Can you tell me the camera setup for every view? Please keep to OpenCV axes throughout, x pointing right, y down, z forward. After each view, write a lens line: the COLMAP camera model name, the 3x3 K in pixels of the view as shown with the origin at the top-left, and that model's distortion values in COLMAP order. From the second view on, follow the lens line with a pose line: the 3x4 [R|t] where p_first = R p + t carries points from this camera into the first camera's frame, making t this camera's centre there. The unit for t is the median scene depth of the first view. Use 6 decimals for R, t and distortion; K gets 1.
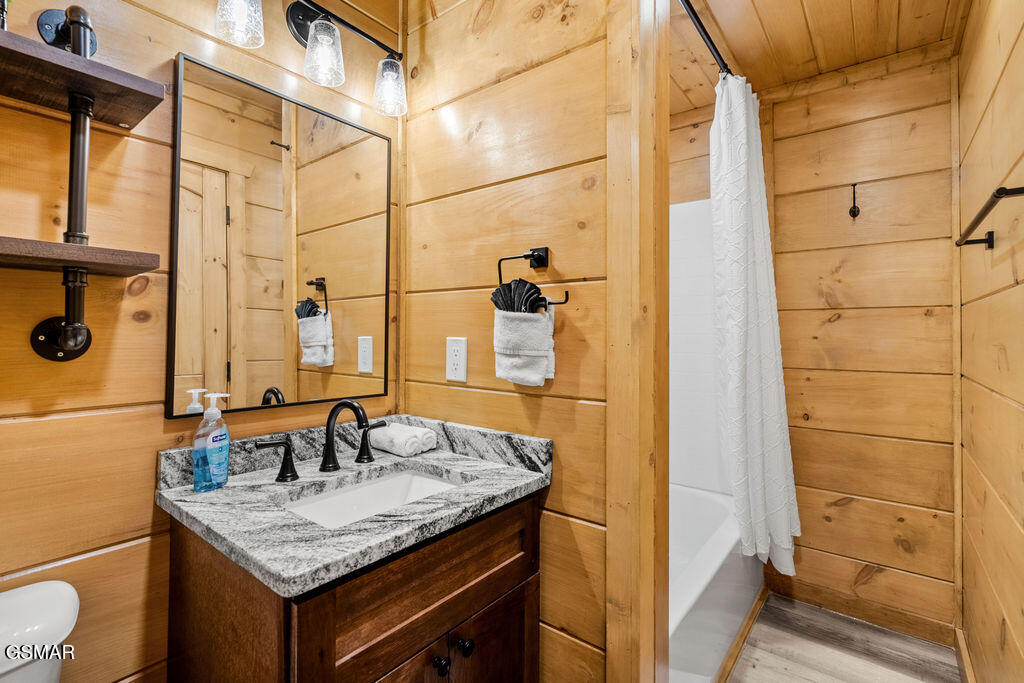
lens RADIAL K [[469.9, 0, 499.5], [0, 469.9, 327.3], [0, 0, 1]] dist [-0.006376, 0.001569]
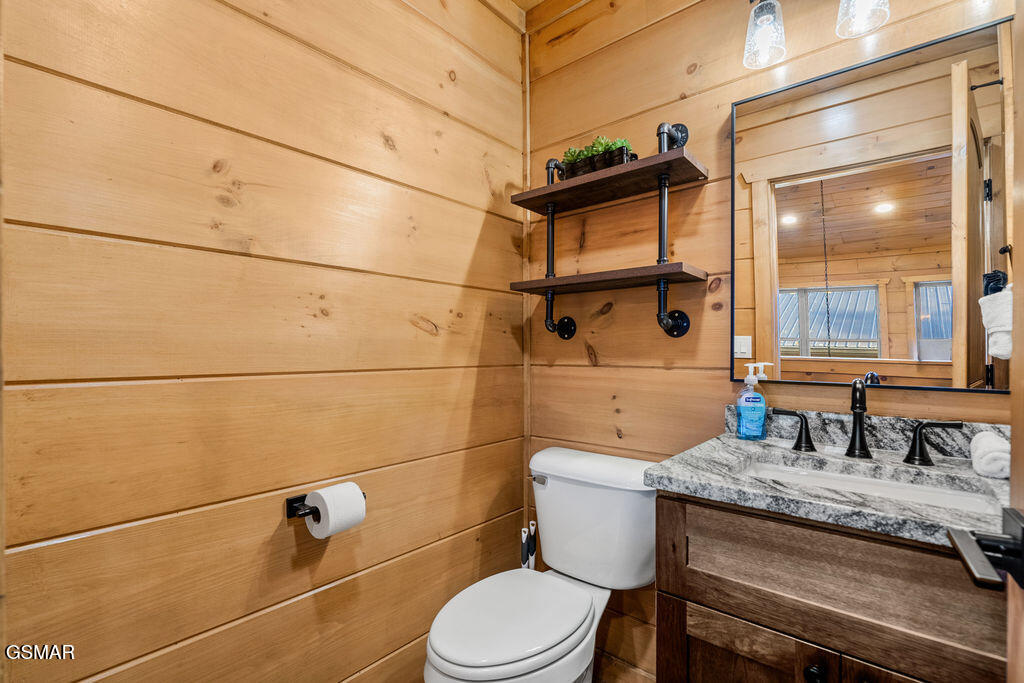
lens RADIAL K [[469.9, 0, 511.1], [0, 469.9, 346.2], [0, 0, 1]] dist [-0.006376, 0.001569]
pose [[-0.024268, -0.013029, -0.999621, 0.708281], [0.017261, 0.999761, -0.013450, 0.111932], [0.999556, -0.017581, -0.024037, 0.442103]]
